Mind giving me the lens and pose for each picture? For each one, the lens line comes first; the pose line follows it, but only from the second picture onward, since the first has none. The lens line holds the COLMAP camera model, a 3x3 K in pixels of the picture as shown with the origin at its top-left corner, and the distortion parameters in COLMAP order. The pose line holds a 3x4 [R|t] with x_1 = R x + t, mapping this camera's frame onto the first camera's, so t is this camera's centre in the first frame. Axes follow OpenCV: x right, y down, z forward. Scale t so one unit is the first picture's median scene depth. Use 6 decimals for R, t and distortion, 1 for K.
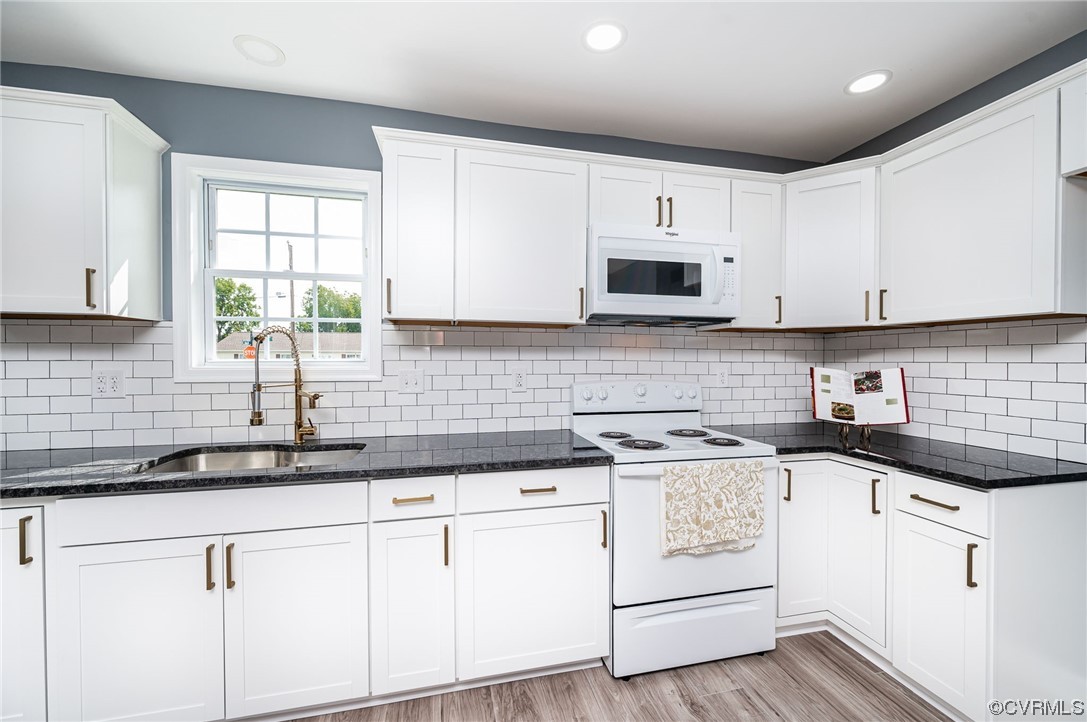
lens RADIAL K [[427.5, 0, 547.2], [0, 427.5, 362.5], [0, 0, 1]] dist [-0.001620, -0.000239]
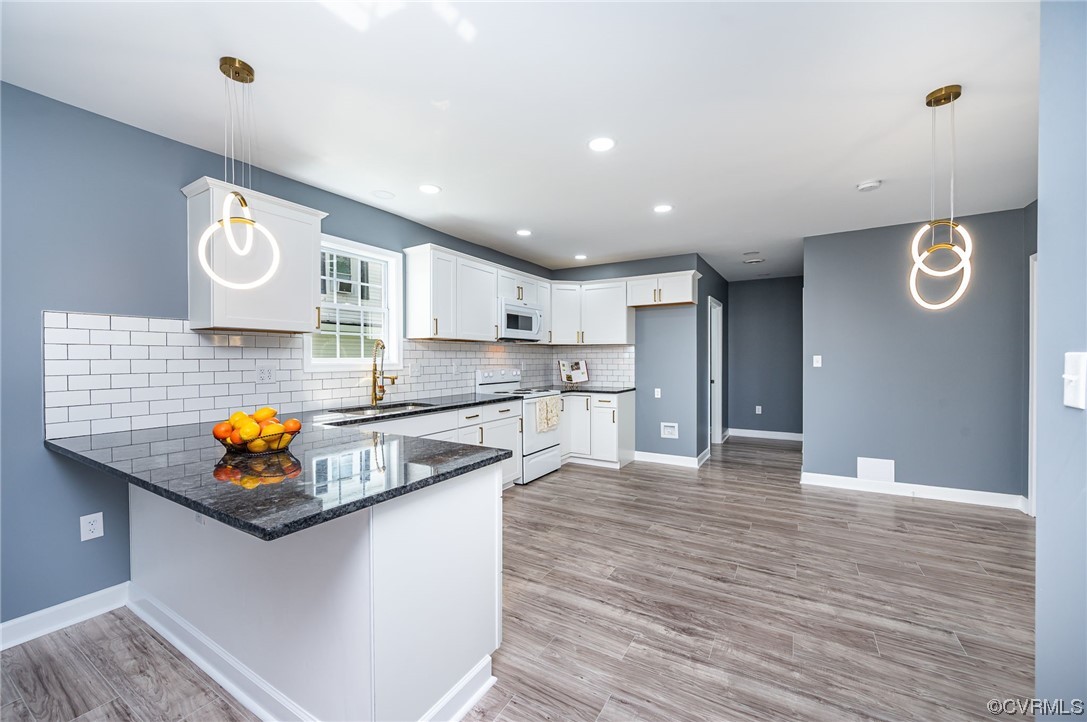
lens RADIAL K [[427.5, 0, 547.2], [0, 427.5, 362.5], [0, 0, 1]] dist [-0.001620, -0.000239]
pose [[0.696283, -0.010362, 0.717693, -1.375063], [0.008966, 0.999943, 0.005738, 0.007858], [-0.717712, 0.002440, 0.696336, -0.757985]]
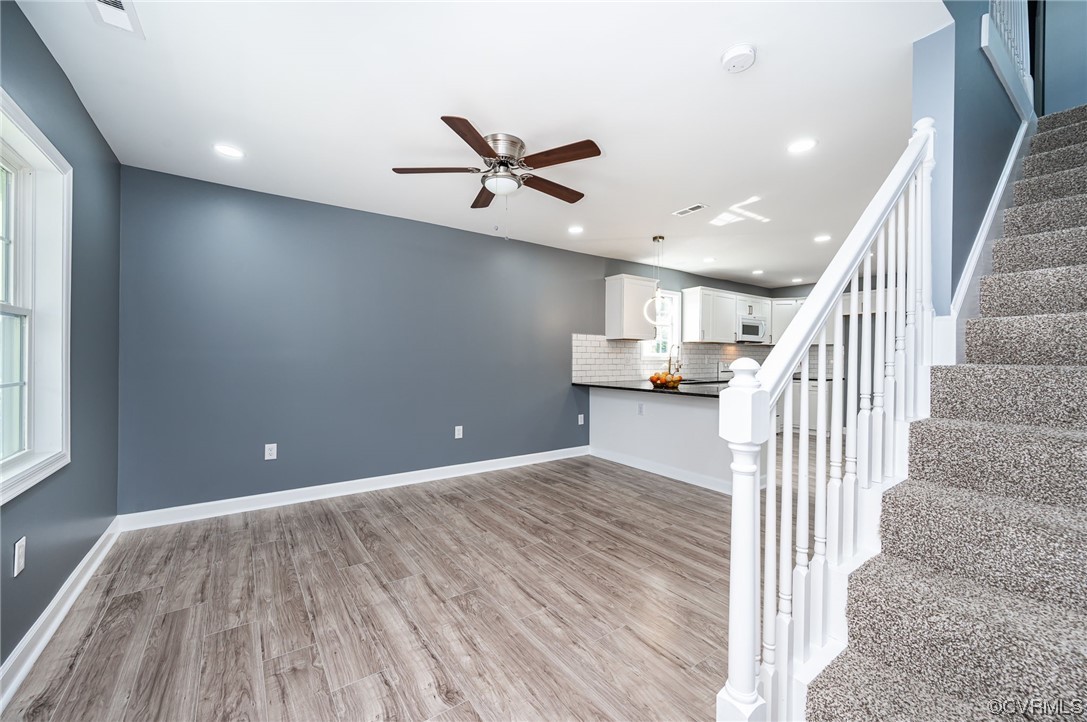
lens RADIAL K [[427.5, 0, 547.2], [0, 427.5, 362.5], [0, 0, 1]] dist [-0.001620, -0.000239]
pose [[0.924828, -0.001519, 0.380383, -2.673340], [0.000516, 0.999996, 0.002738, 0.053389], [-0.380386, -0.002336, 0.924825, -1.617036]]
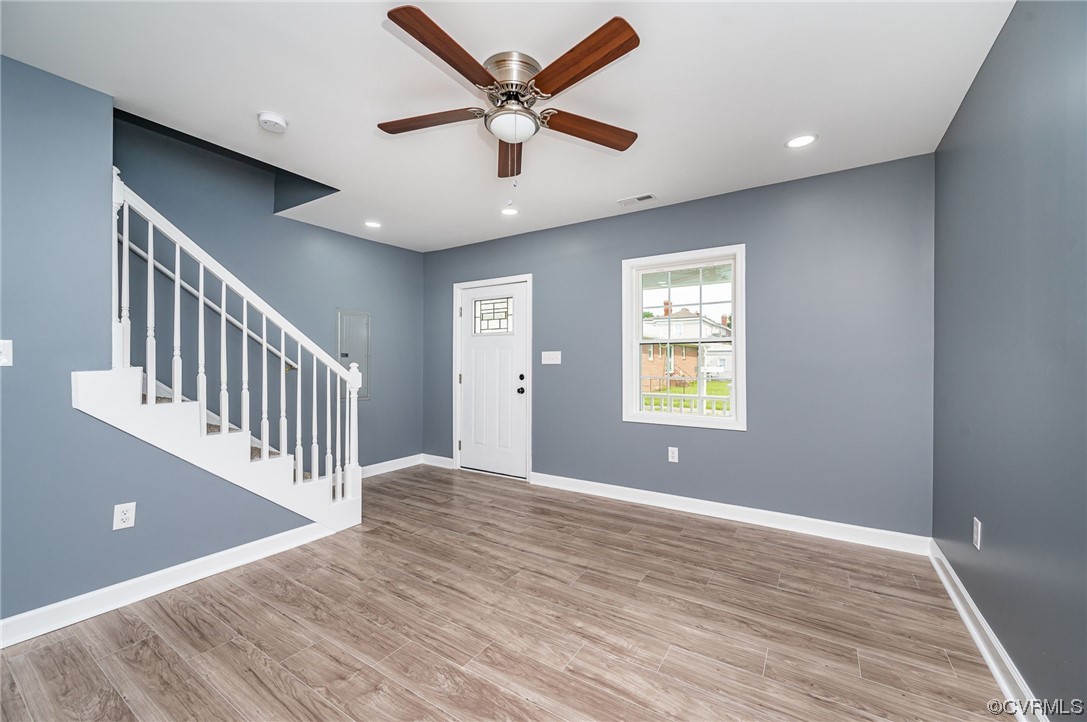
lens RADIAL K [[427.5, 0, 547.2], [0, 427.5, 362.5], [0, 0, 1]] dist [-0.001620, -0.000239]
pose [[-0.721480, -0.003845, -0.692424, -1.638655], [-0.008471, 0.999959, 0.003273, 0.037841], [0.692383, 0.008227, -0.721483, 0.518162]]
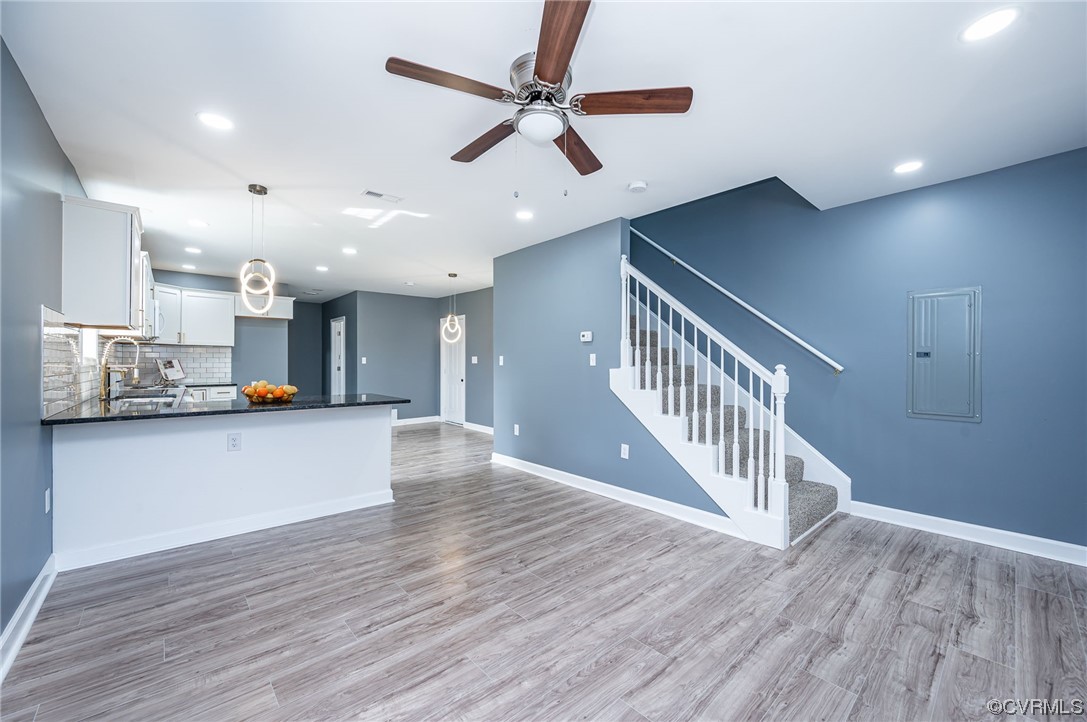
lens RADIAL K [[427.5, 0, 547.2], [0, 427.5, 362.5], [0, 0, 1]] dist [-0.001620, -0.000239]
pose [[-0.475352, -0.001750, 0.879794, -3.180529], [0.004289, 0.999982, 0.004307, 0.034528], [-0.879785, 0.005821, -0.475336, 0.191226]]
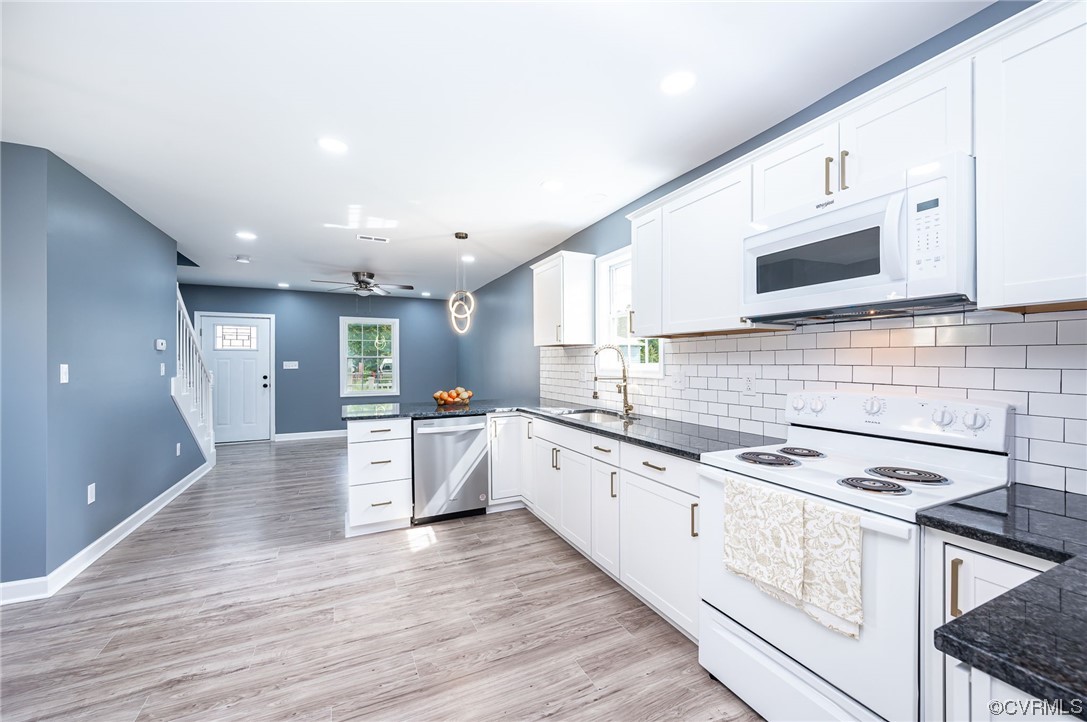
lens RADIAL K [[427.5, 0, 547.2], [0, 427.5, 362.5], [0, 0, 1]] dist [-0.001620, -0.000239]
pose [[0.214688, -0.001481, -0.976681, 0.990019], [-0.005137, 0.999983, -0.002646, -0.006017], [0.976669, 0.005585, 0.214677, 0.351756]]
